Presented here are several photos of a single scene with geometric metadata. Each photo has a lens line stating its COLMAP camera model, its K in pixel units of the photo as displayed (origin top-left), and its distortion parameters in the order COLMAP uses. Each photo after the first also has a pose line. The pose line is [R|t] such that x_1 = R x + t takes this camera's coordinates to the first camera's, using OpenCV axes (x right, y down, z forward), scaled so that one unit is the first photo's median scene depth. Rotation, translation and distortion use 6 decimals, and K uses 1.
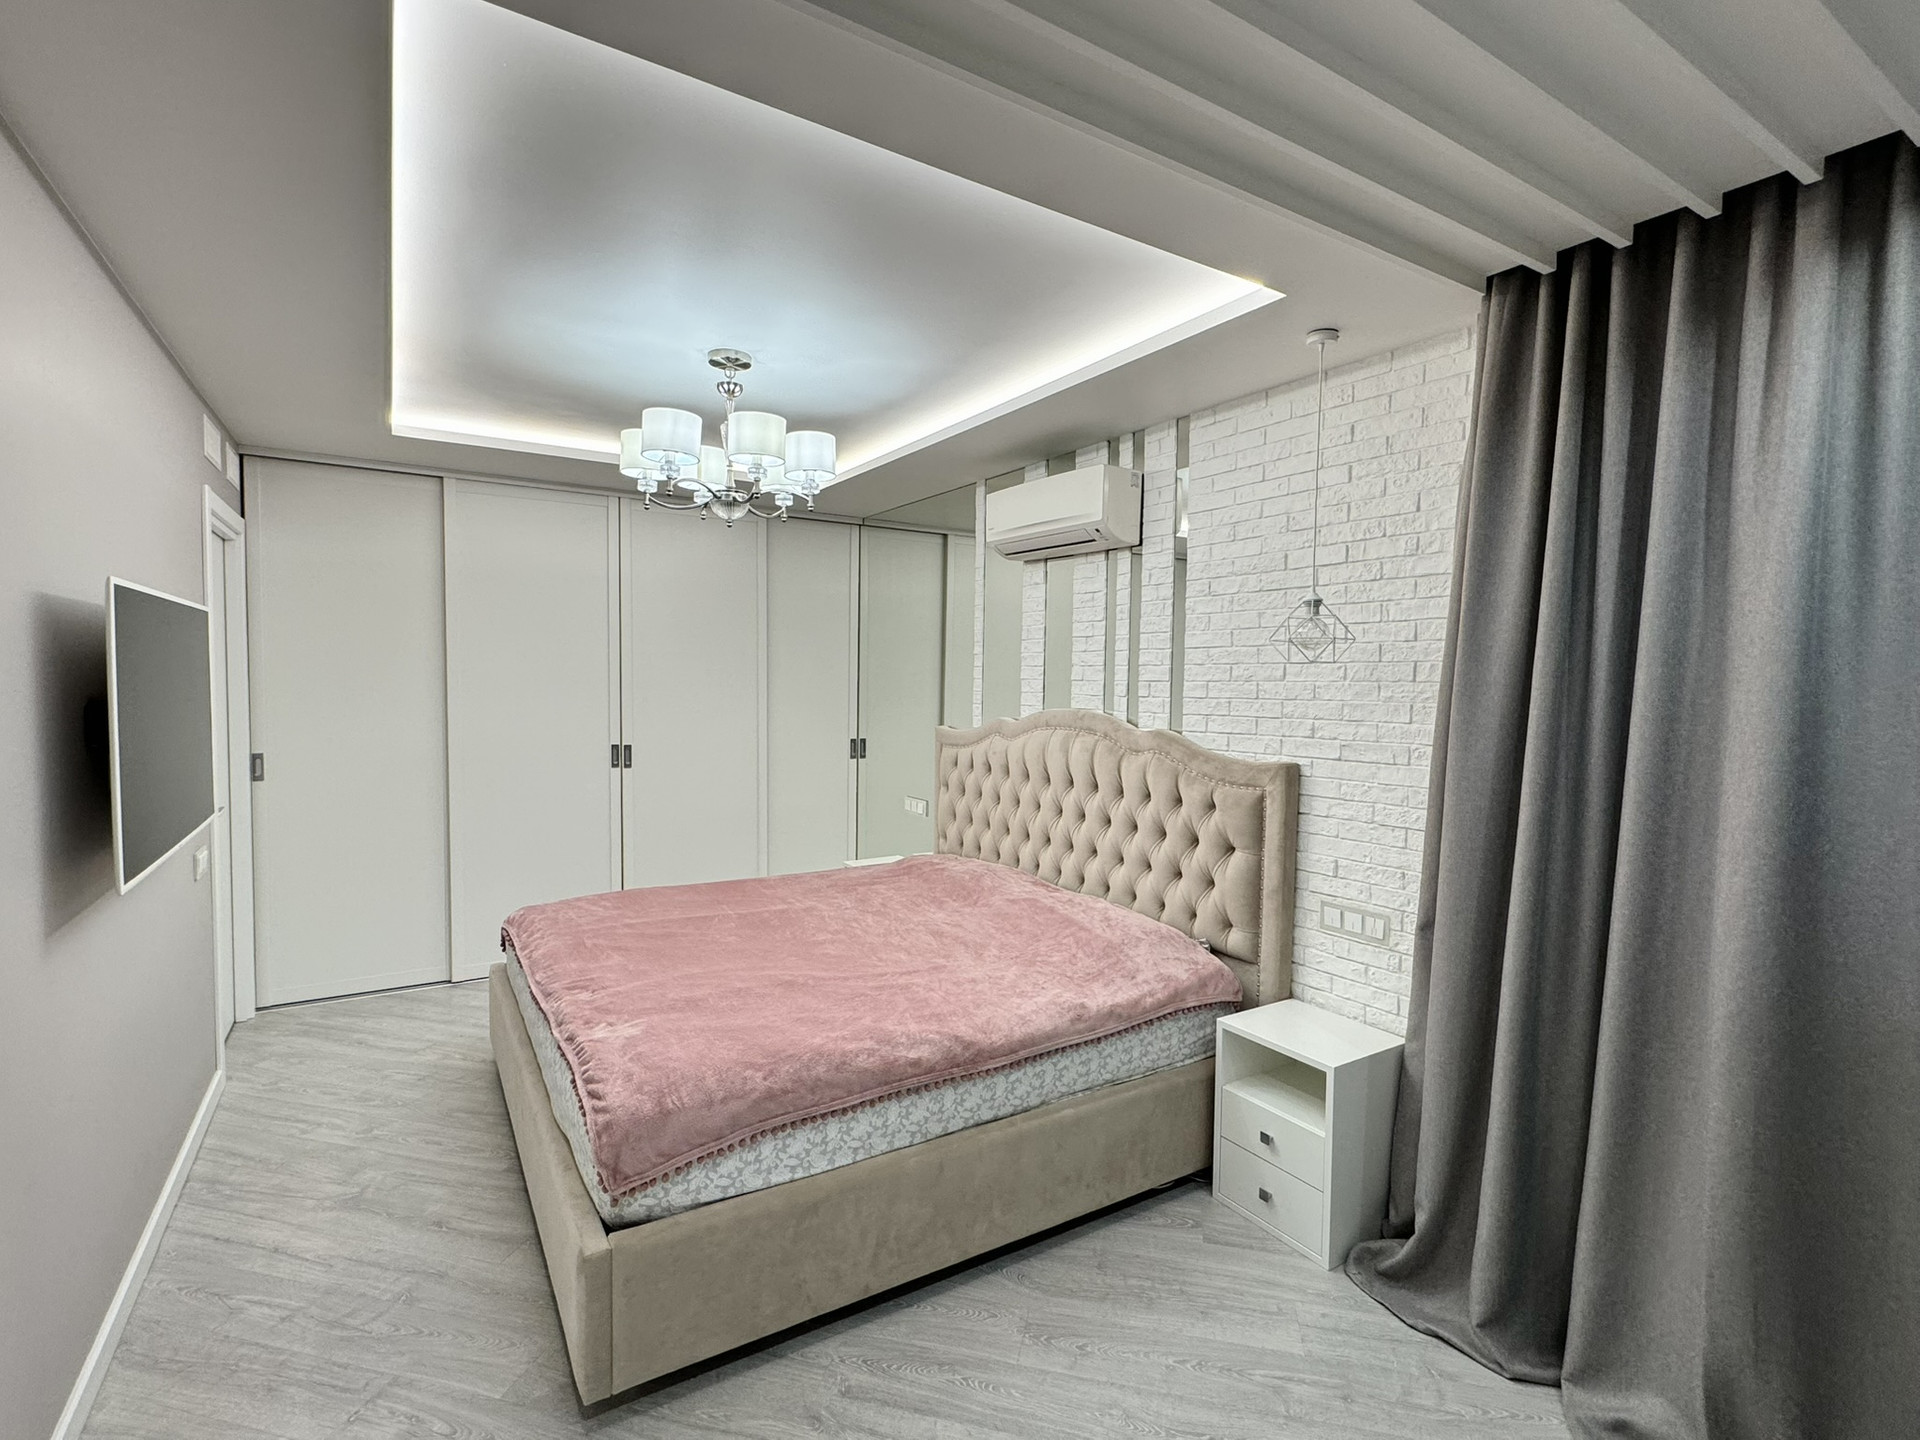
lens RADIAL K [[909.0, 0, 960.0], [0, 909.0, 720.0], [0, 0, 1]] dist [0.001589, 0.000913]
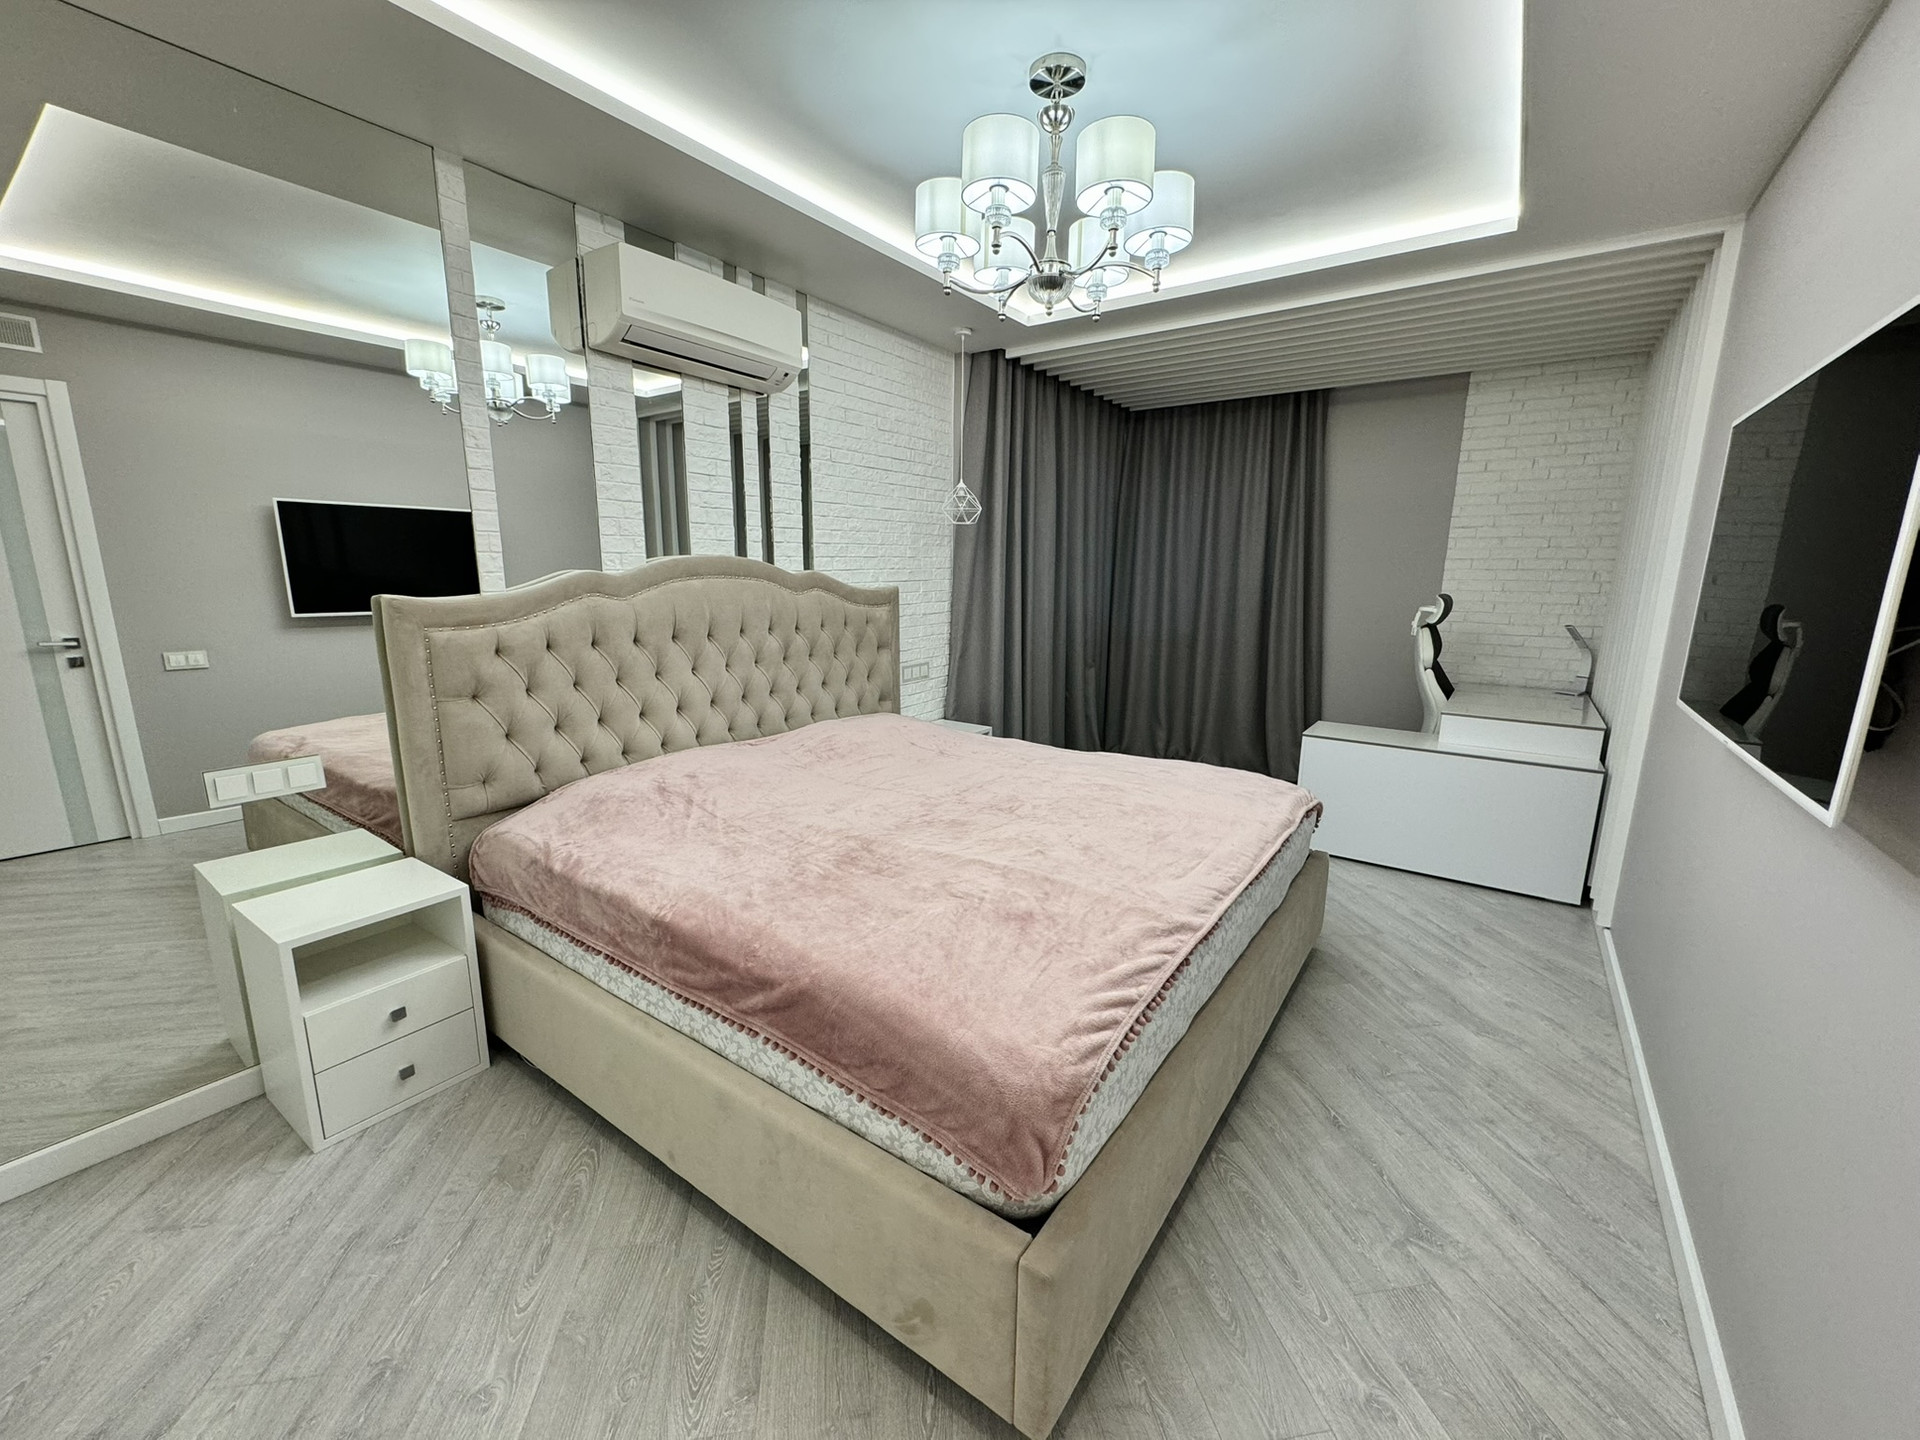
lens RADIAL K [[764.2, 0, 958.9], [0, 764.2, 718.4], [0, 0, 1]] dist [-0.001172, 0.000298]
pose [[-0.384560, -0.198293, 0.901550, -0.953866], [0.030587, 0.973382, 0.227139, -0.025806], [-0.922593, 0.114924, -0.368259, 1.455719]]
